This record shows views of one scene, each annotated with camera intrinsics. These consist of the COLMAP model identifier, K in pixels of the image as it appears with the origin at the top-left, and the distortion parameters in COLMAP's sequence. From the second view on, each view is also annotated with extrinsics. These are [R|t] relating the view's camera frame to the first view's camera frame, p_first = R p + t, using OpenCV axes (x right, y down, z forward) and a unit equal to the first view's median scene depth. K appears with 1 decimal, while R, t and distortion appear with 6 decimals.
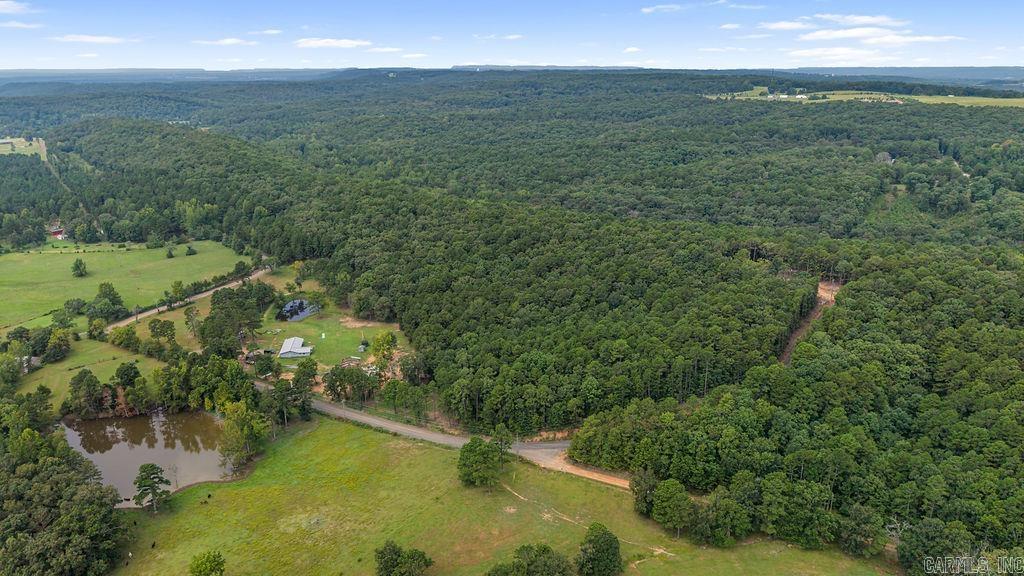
lens RADIAL K [[716.9, 0, 512.0], [0, 716.9, 288.0], [0, 0, 1]] dist [0.023926, -0.035791]
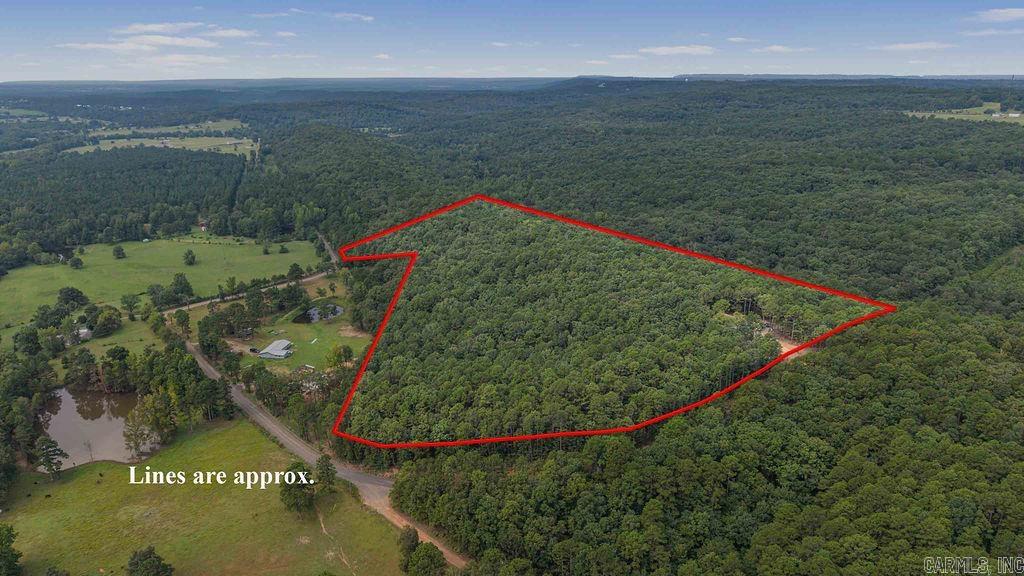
lens RADIAL K [[716.9, 0, 512.0], [0, 716.9, 288.0], [0, 0, 1]] dist [0.023926, -0.035791]
pose [[0.943812, 0.093840, -0.316880, 0.233227], [-0.096844, 0.995280, 0.006294, -0.031870], [0.315975, 0.024748, 0.948445, 0.056251]]
